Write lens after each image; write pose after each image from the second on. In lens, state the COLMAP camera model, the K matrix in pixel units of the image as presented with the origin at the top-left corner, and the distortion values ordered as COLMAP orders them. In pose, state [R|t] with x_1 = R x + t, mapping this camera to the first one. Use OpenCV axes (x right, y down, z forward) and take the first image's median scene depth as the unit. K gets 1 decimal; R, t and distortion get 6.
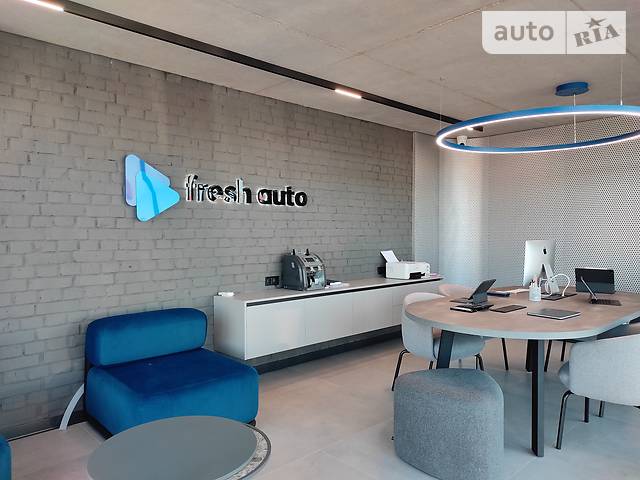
lens RADIAL K [[455.0, 0, 320.0], [0, 455.0, 240.0], [0, 0, 1]] dist [0.037596, -0.032271]
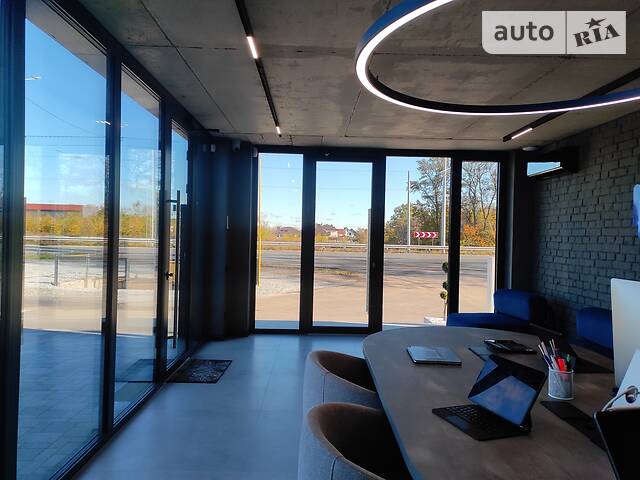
lens RADIAL K [[455.0, 0, 320.0], [0, 455.0, 240.0], [0, 0, 1]] dist [0.037596, -0.032271]
pose [[-0.671482, -0.008913, -0.740968, 0.867261], [-0.043158, 0.998701, 0.027097, -0.029974], [0.739763, 0.050174, -0.670994, 0.986913]]
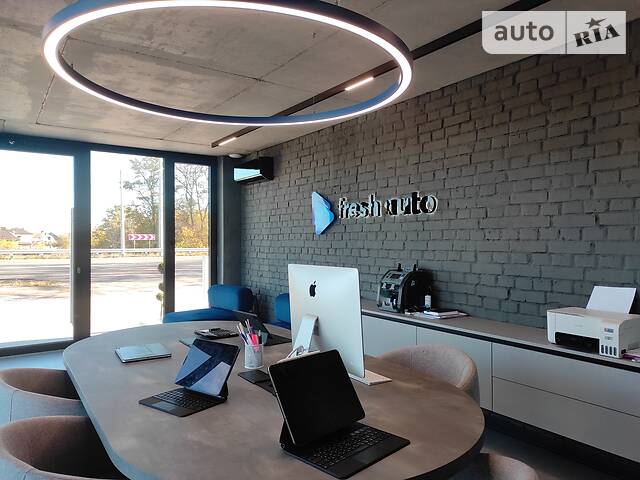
lens RADIAL K [[455.0, 0, 320.0], [0, 455.0, 240.0], [0, 0, 1]] dist [0.037596, -0.032271]
pose [[-0.136894, -0.000905, -0.990585, 0.886530], [-0.023912, 0.999711, 0.002391, -0.025348], [0.990297, 0.024014, -0.136876, 1.009122]]
